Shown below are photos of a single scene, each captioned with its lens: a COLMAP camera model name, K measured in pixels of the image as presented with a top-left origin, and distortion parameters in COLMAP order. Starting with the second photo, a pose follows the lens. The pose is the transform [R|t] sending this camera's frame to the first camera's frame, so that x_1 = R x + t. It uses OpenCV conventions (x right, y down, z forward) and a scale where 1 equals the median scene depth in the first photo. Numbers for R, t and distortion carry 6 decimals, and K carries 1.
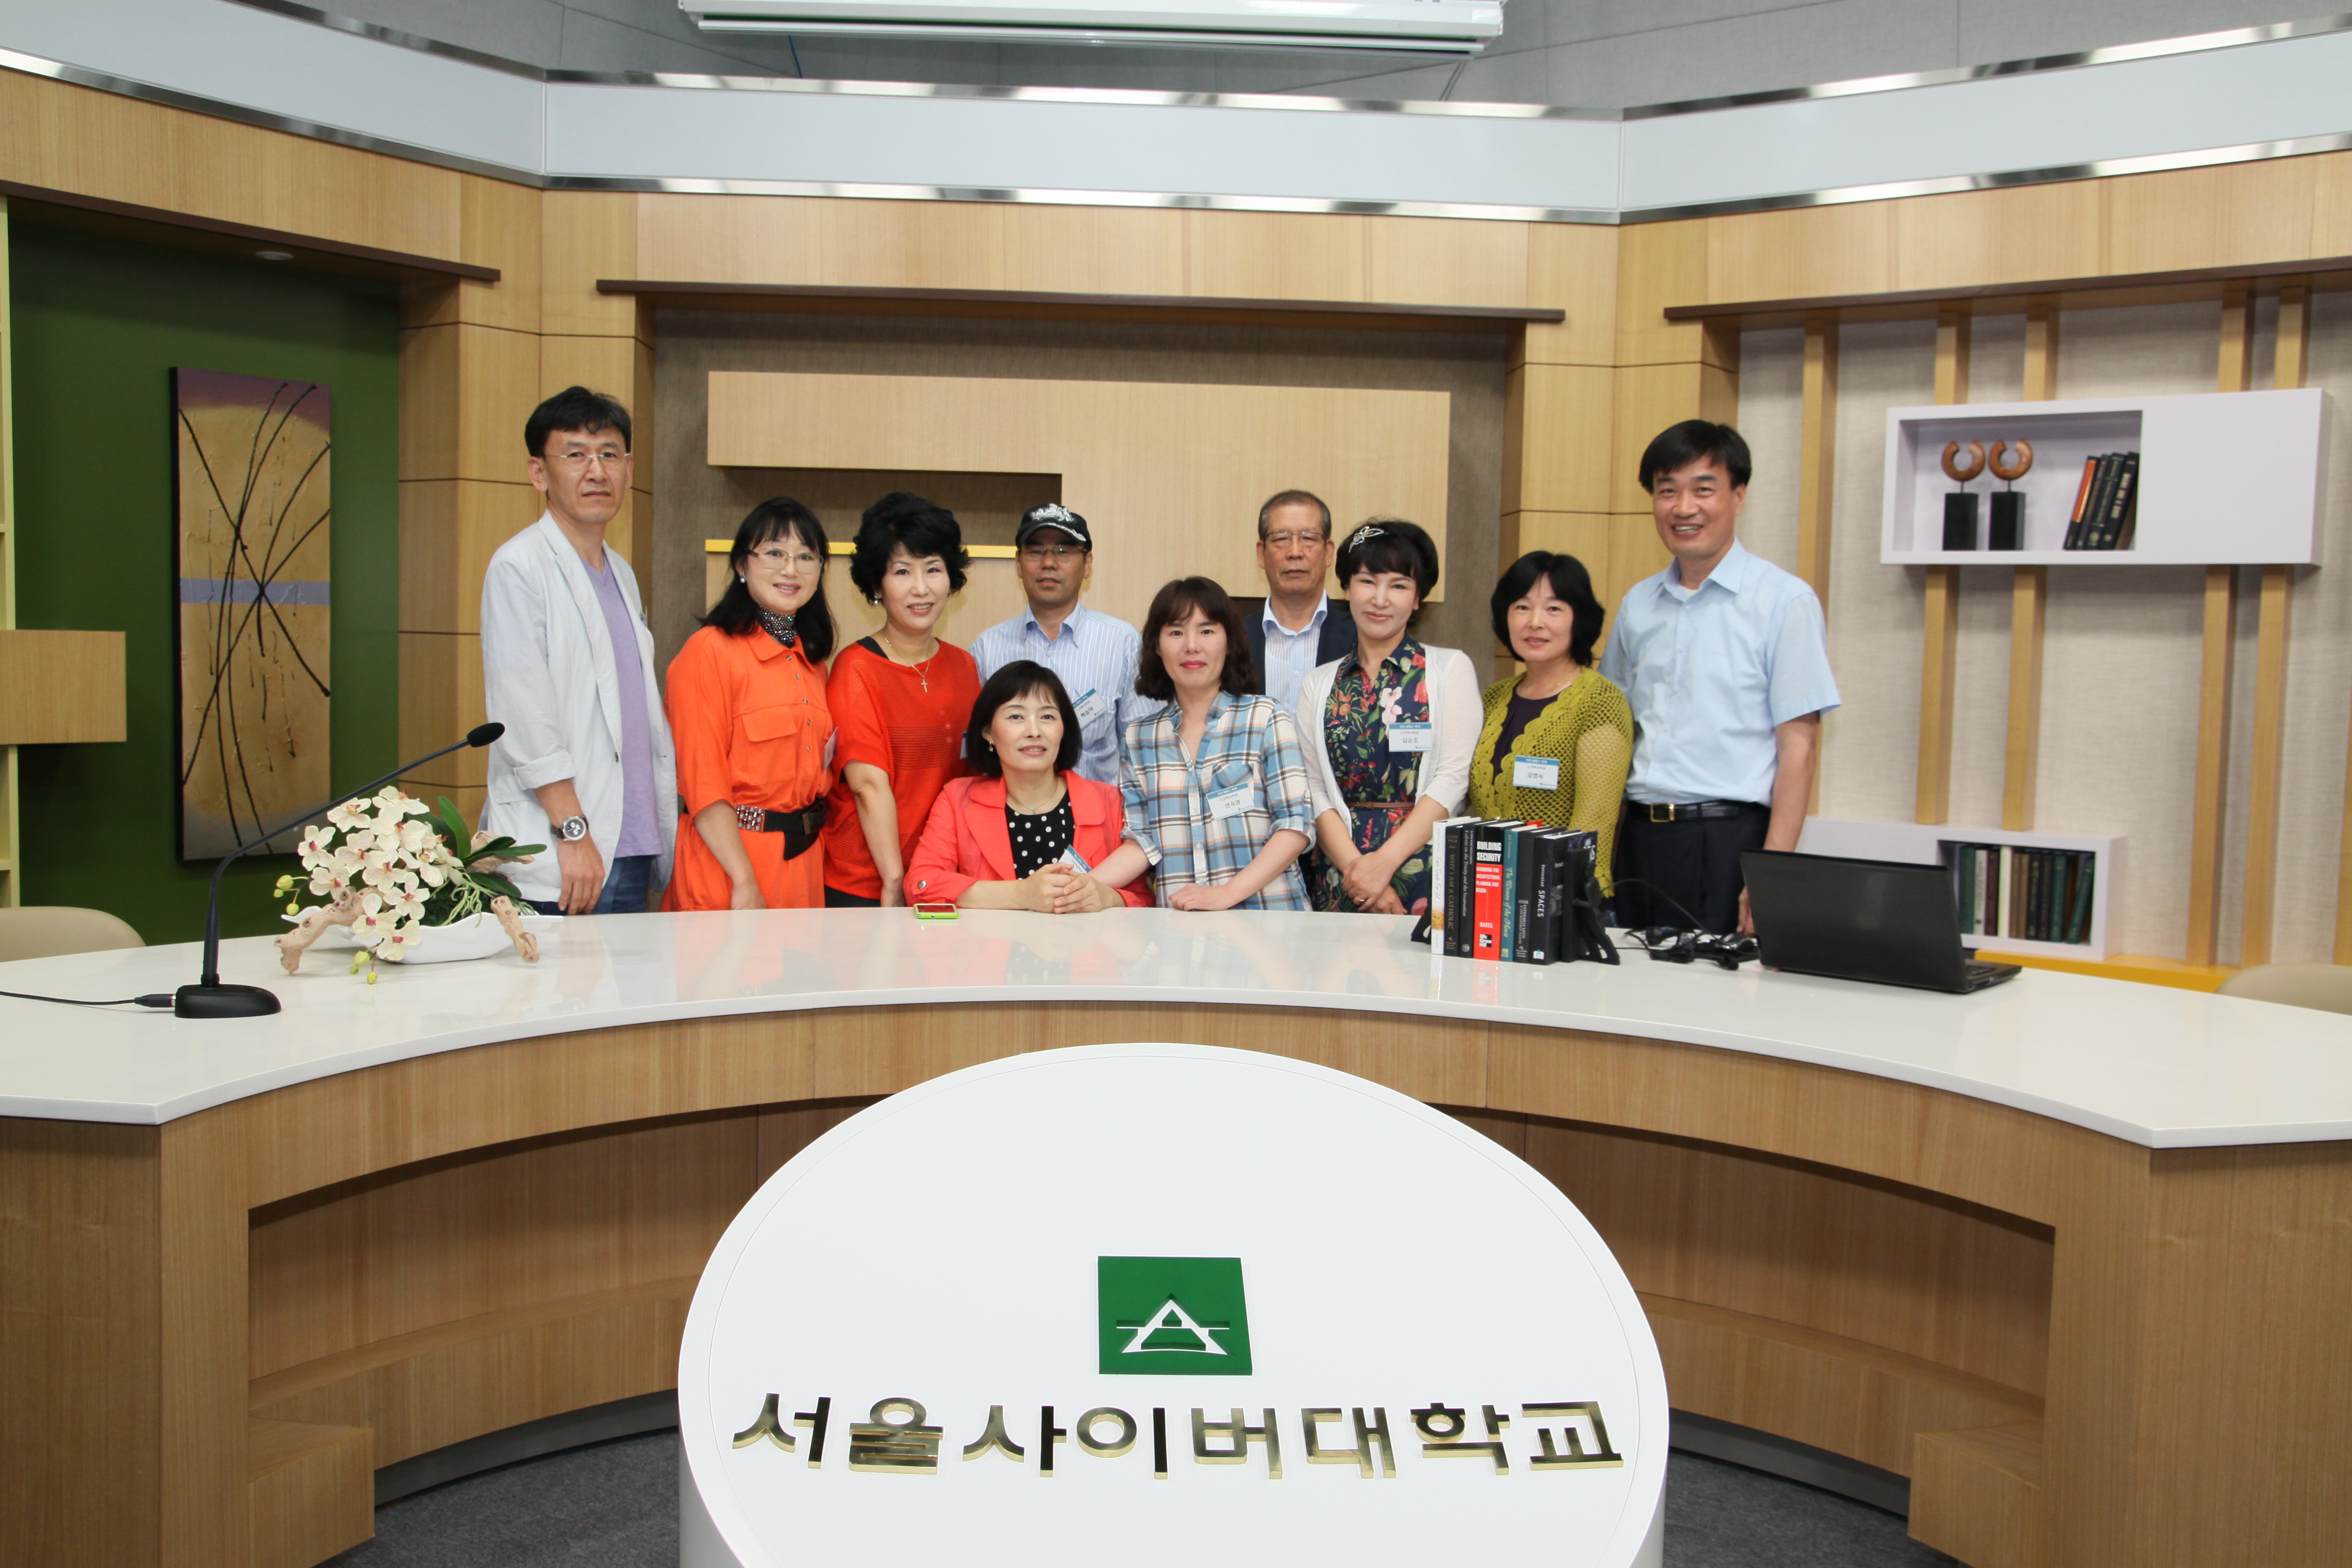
lens RADIAL K [[2122.8, 0, 1176.0], [0, 2122.8, 784.0], [0, 0, 1]] dist [-0.090585, 0.158008]
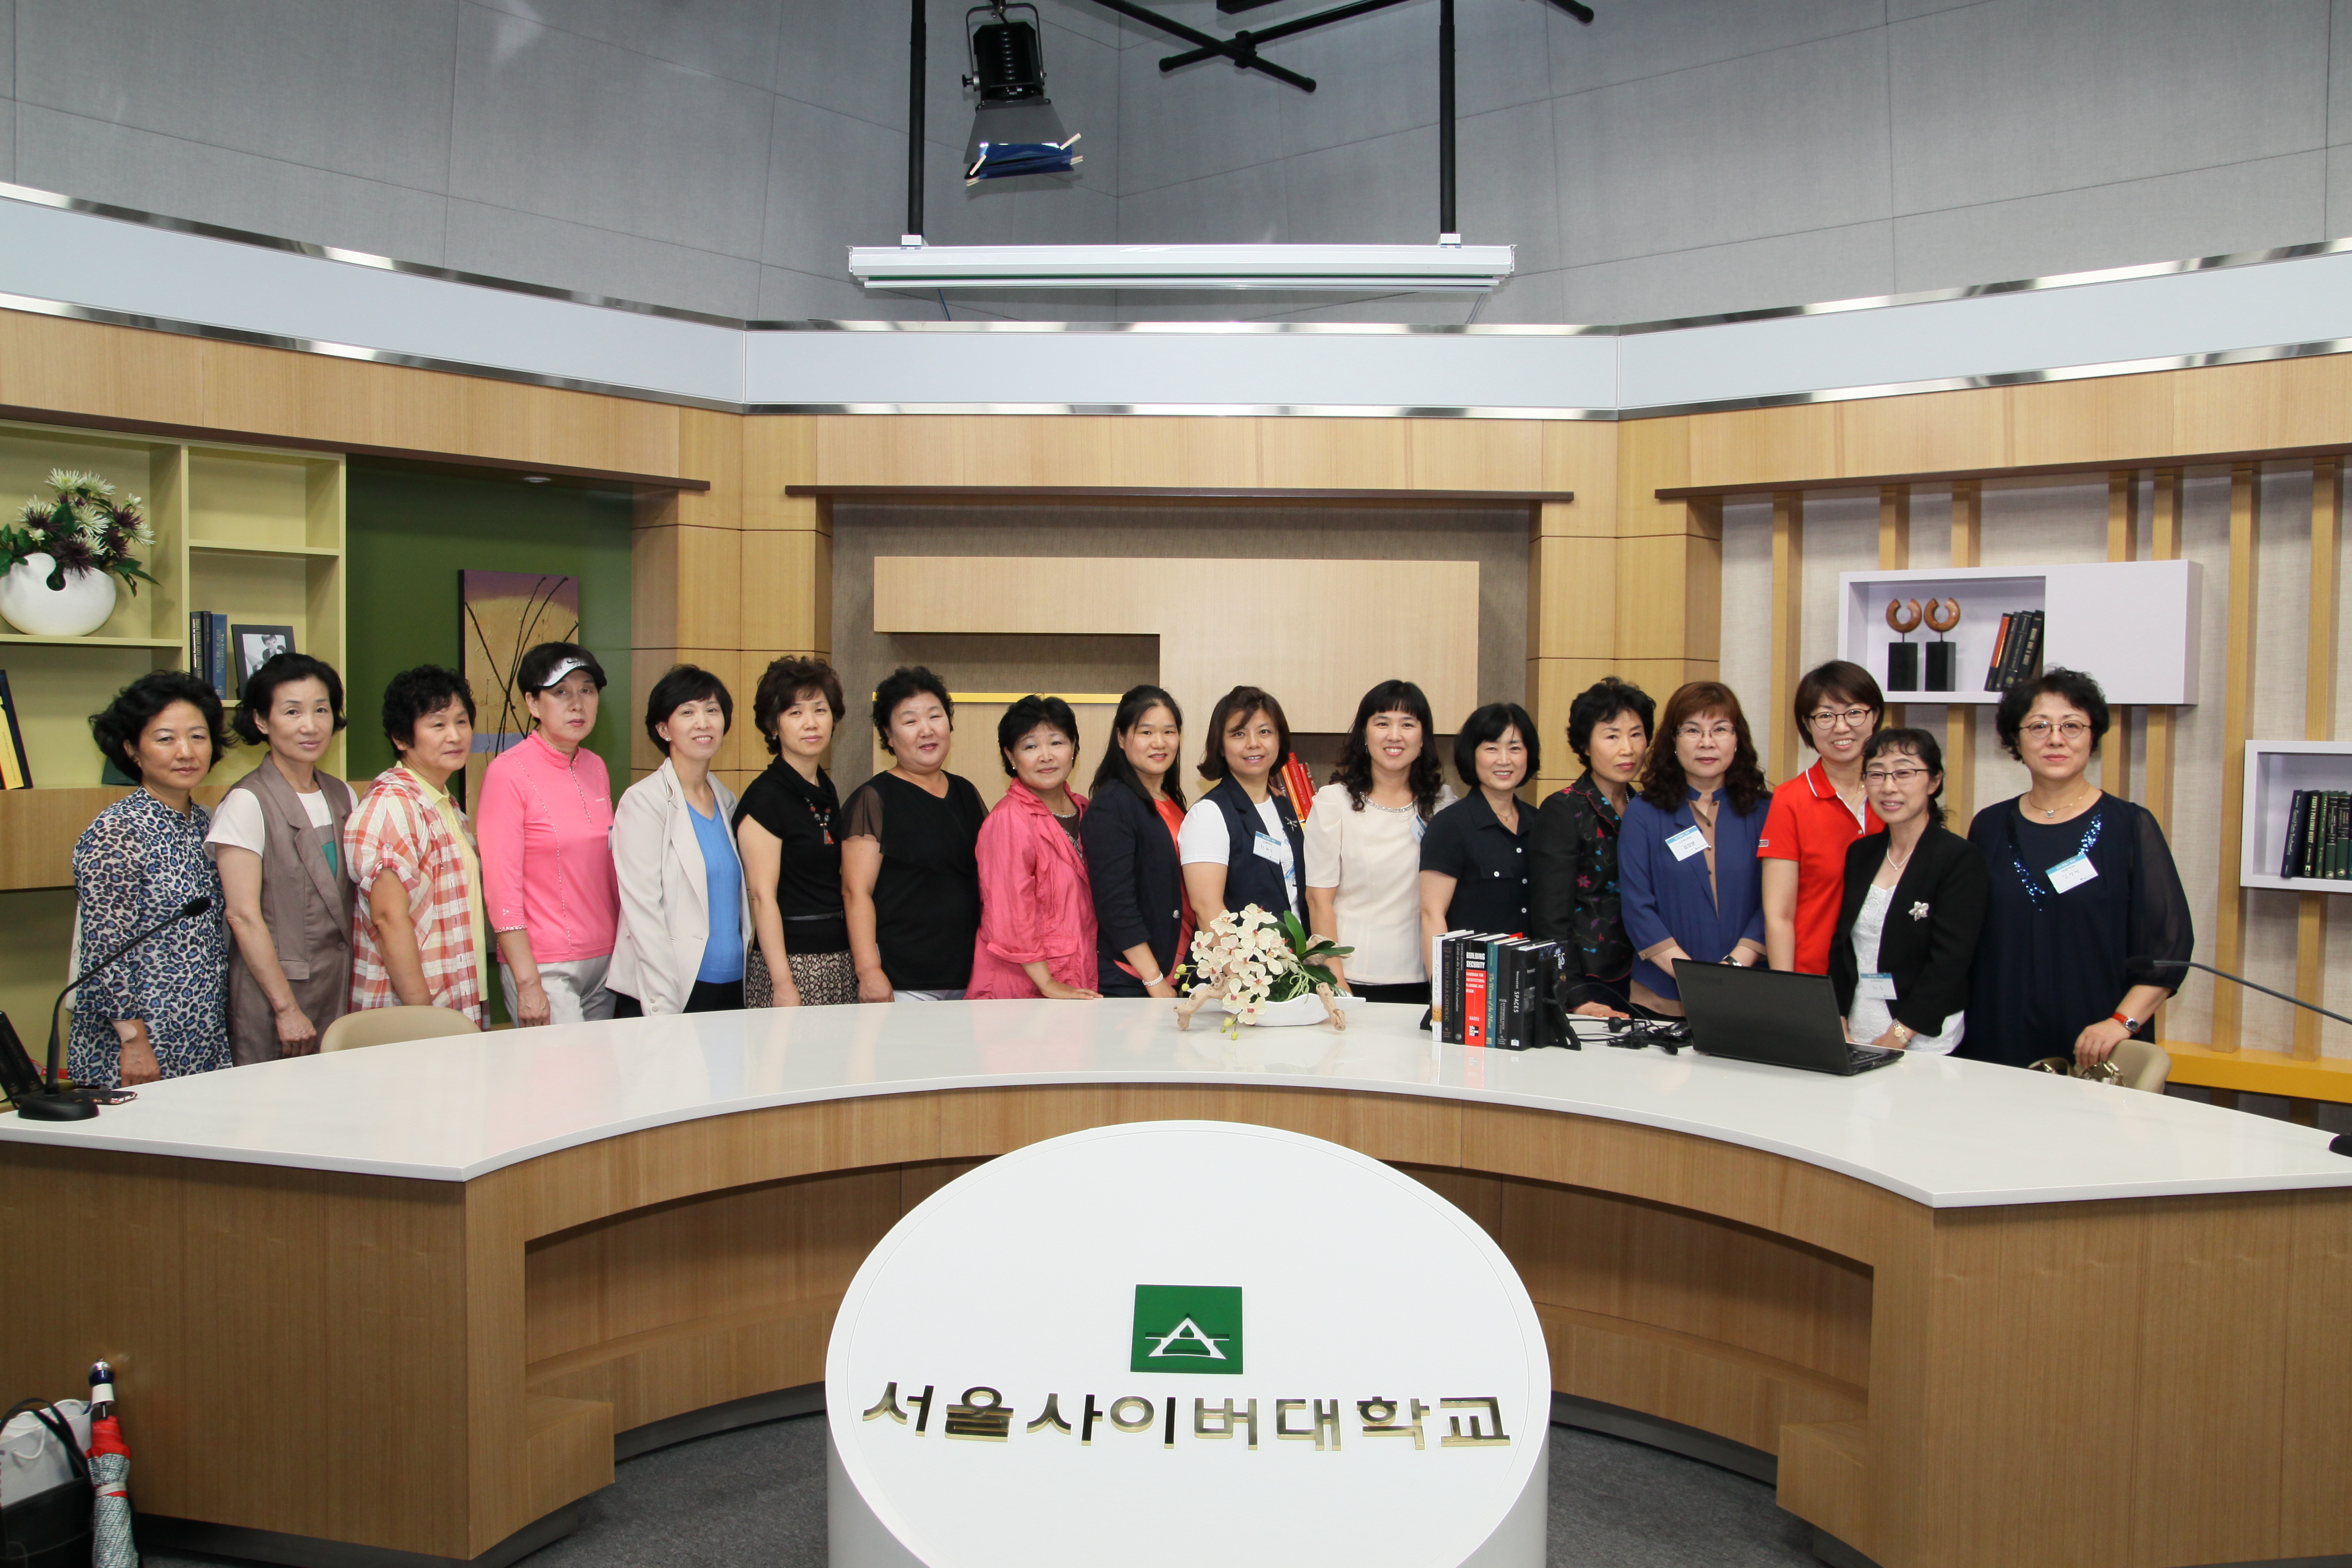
lens RADIAL K [[1914.4, 0, 1171.8], [0, 1914.4, 787.4], [0, 0, 1]] dist [-0.116174, 0.131024]
pose [[0.996902, -0.009669, -0.078057, 0.062256], [0.007546, 0.999595, -0.027453, -0.044627], [0.078291, 0.026779, 0.996571, -0.159373]]
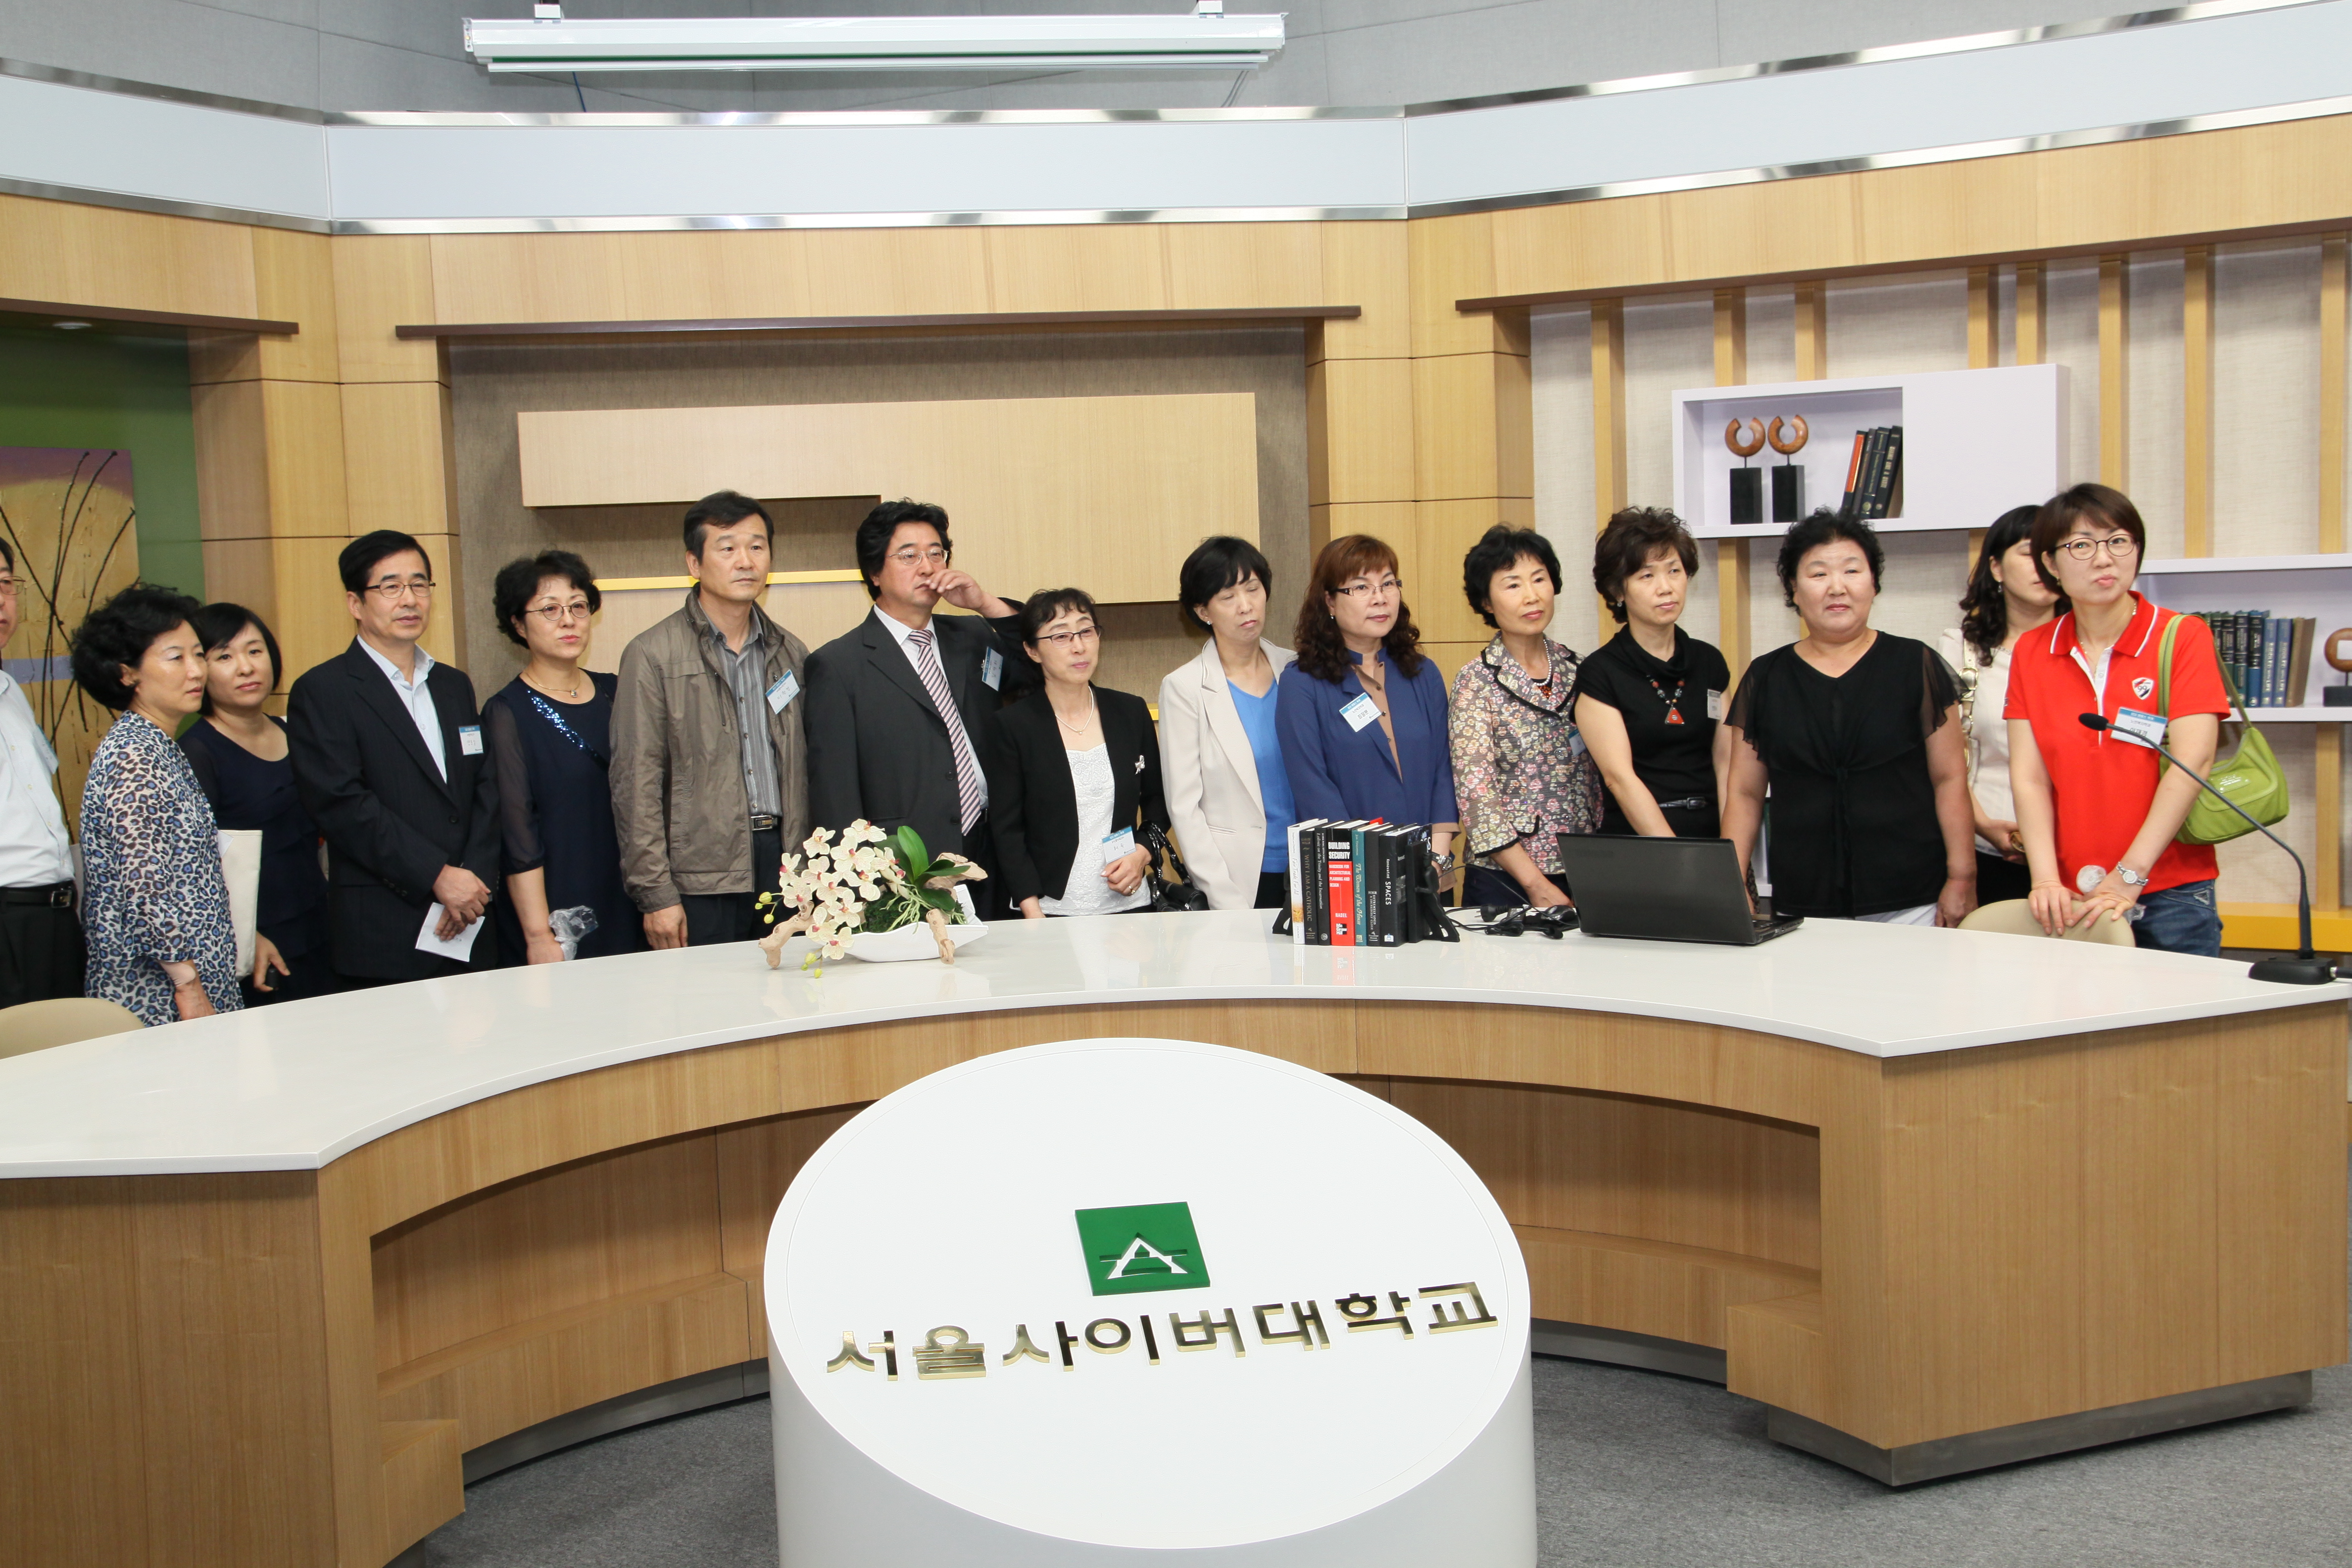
lens RADIAL K [[2575.9, 0, 1176.9], [0, 2575.9, 786.6], [0, 0, 1]] dist [-0.030157, 0.219408]
pose [[0.991487, -0.069888, 0.109857, -0.094665], [0.067645, 0.997420, 0.024020, -0.044628], [-0.111252, -0.016385, 0.993657, -0.388309]]
